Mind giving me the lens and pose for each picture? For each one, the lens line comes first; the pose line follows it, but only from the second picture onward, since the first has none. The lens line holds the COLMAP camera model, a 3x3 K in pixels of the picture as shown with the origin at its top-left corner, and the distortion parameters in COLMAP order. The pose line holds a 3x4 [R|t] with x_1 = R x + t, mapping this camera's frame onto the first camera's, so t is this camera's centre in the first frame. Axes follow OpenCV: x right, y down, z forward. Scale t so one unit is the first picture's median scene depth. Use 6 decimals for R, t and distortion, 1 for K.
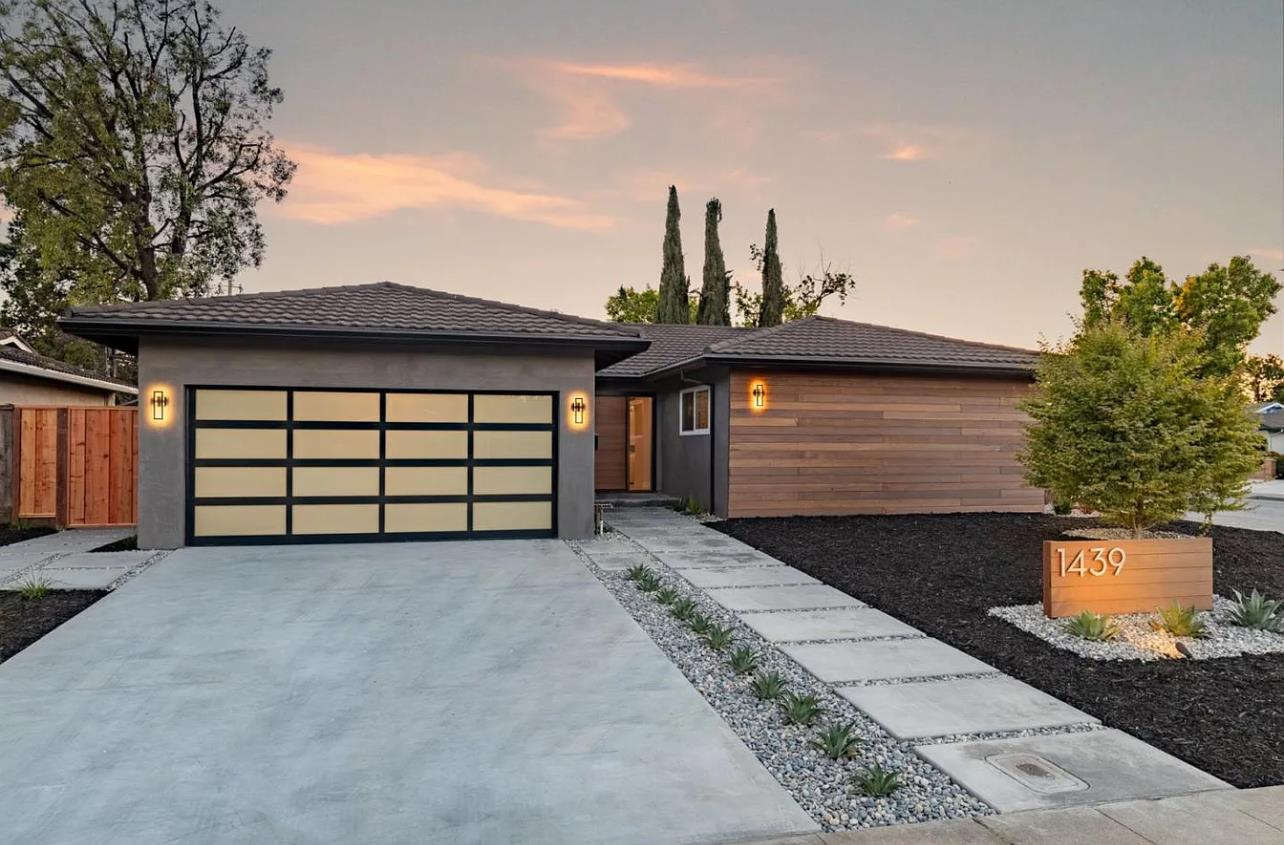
lens RADIAL K [[874.0, 0, 642.0], [0, 874.0, 422.5], [0, 0, 1]] dist [-0.004196, -0.003013]
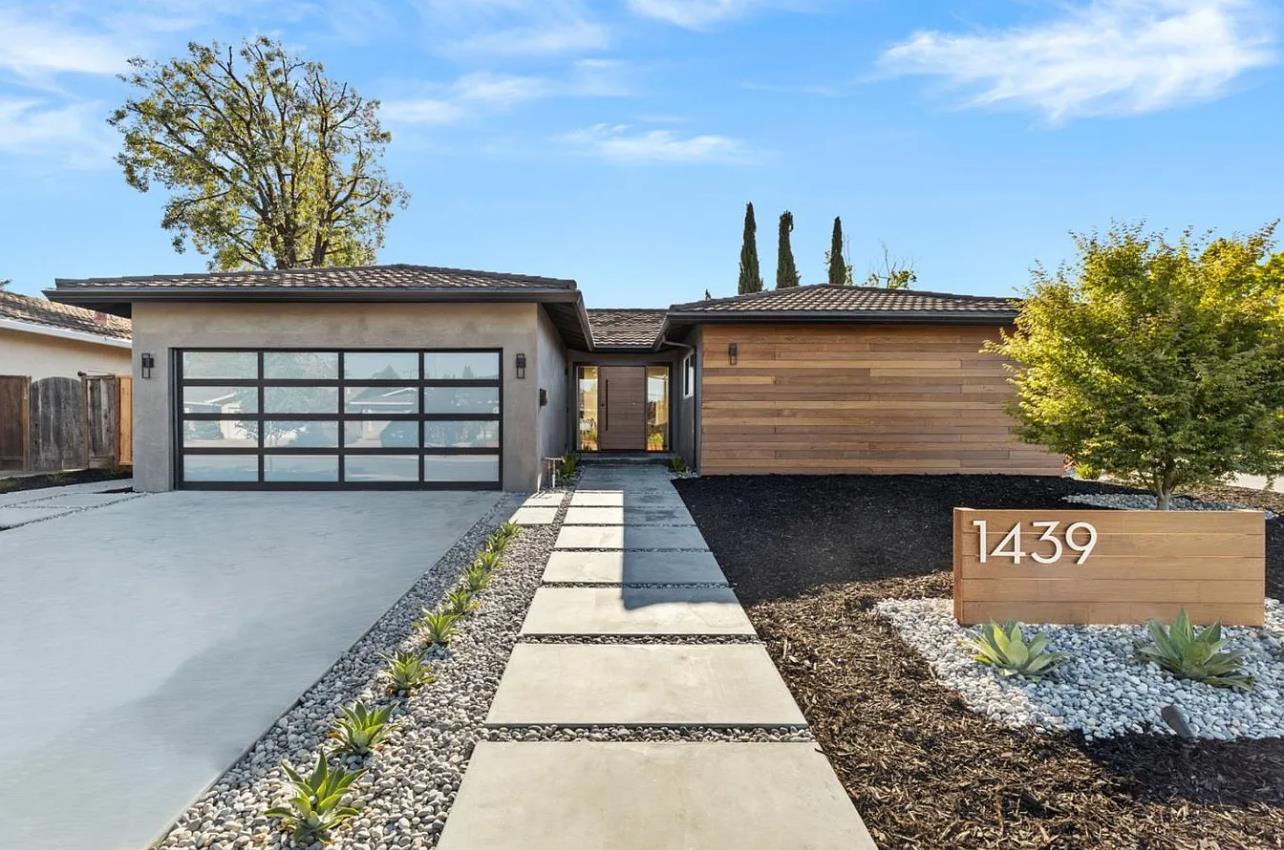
lens RADIAL K [[611.9, 0, 642.0], [0, 611.9, 425.0], [0, 0, 1]] dist [-0.000377, 0.000260]
pose [[0.969888, -0.002906, -0.243534, 0.222003], [0.007890, 0.999779, 0.019492, 0.039387], [0.243423, -0.020827, 0.969697, 0.316311]]
